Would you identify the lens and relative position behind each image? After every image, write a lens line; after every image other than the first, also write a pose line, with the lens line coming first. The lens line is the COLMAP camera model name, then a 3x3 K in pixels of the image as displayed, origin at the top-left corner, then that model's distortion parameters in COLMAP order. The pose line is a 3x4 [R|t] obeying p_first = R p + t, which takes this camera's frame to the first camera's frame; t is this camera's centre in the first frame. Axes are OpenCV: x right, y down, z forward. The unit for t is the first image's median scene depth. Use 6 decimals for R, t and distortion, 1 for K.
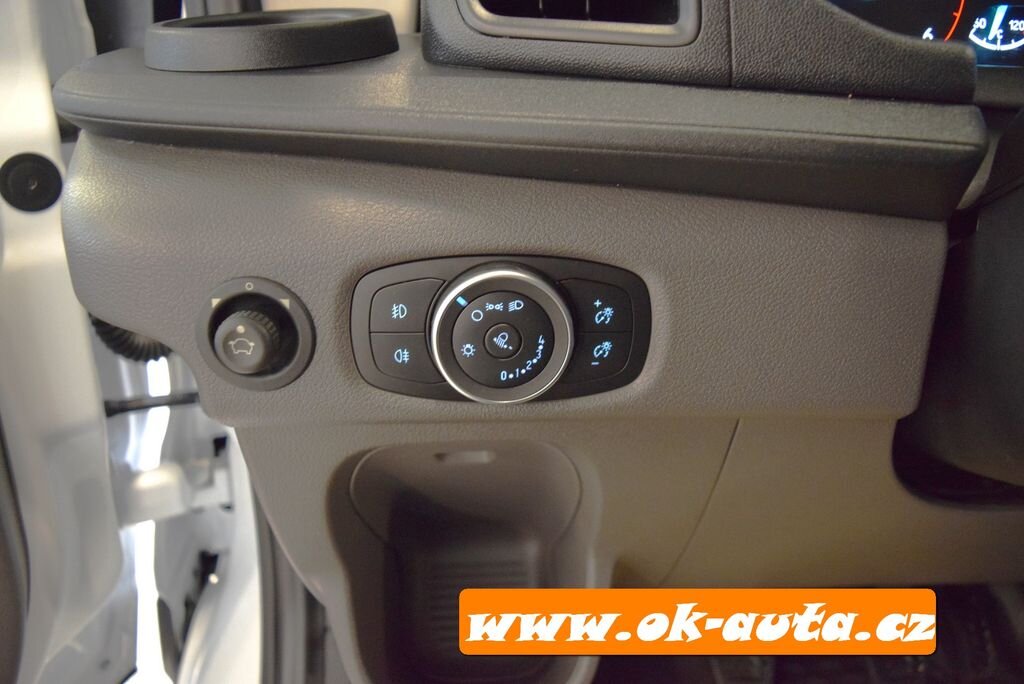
lens RADIAL K [[803.7, 0, 518.5], [0, 803.7, 342.0], [0, 0, 1]] dist [-0.092596, 0.018754]
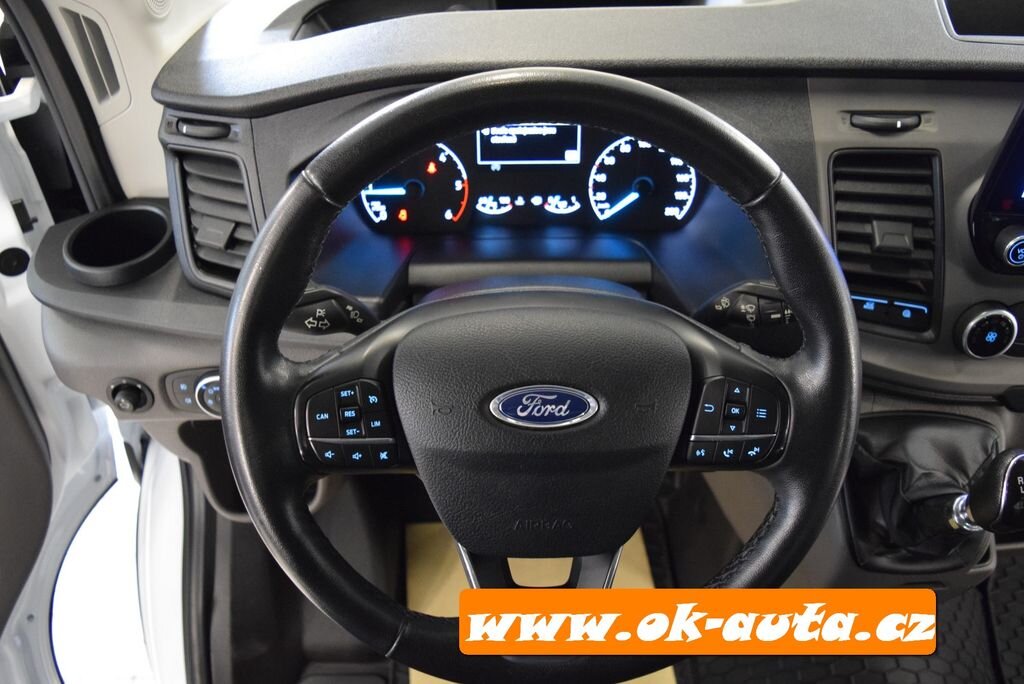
lens RADIAL K [[803.7, 0, 514.3], [0, 803.7, 348.3], [0, 0, 1]] dist [-0.092596, 0.018754]
pose [[0.999529, -0.021486, 0.021927, 0.644674], [0.013728, 0.951685, 0.306768, -0.692357], [-0.027459, -0.306323, 0.951532, -1.054895]]
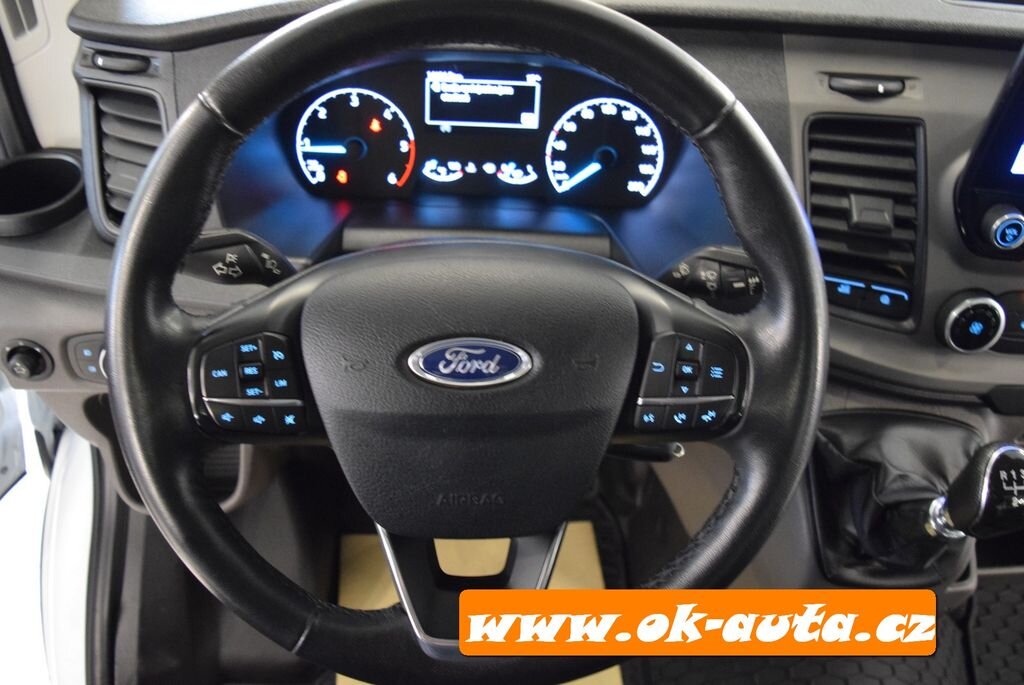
lens RADIAL K [[849.7, 0, 510.3], [0, 849.7, 344.7], [0, 0, 1]] dist [-0.108901, 0.043047]
pose [[0.998218, 0.022202, 0.055395, 0.702410], [-0.036531, 0.961318, 0.273007, -0.569717], [-0.047191, -0.274544, 0.960416, -1.007659]]
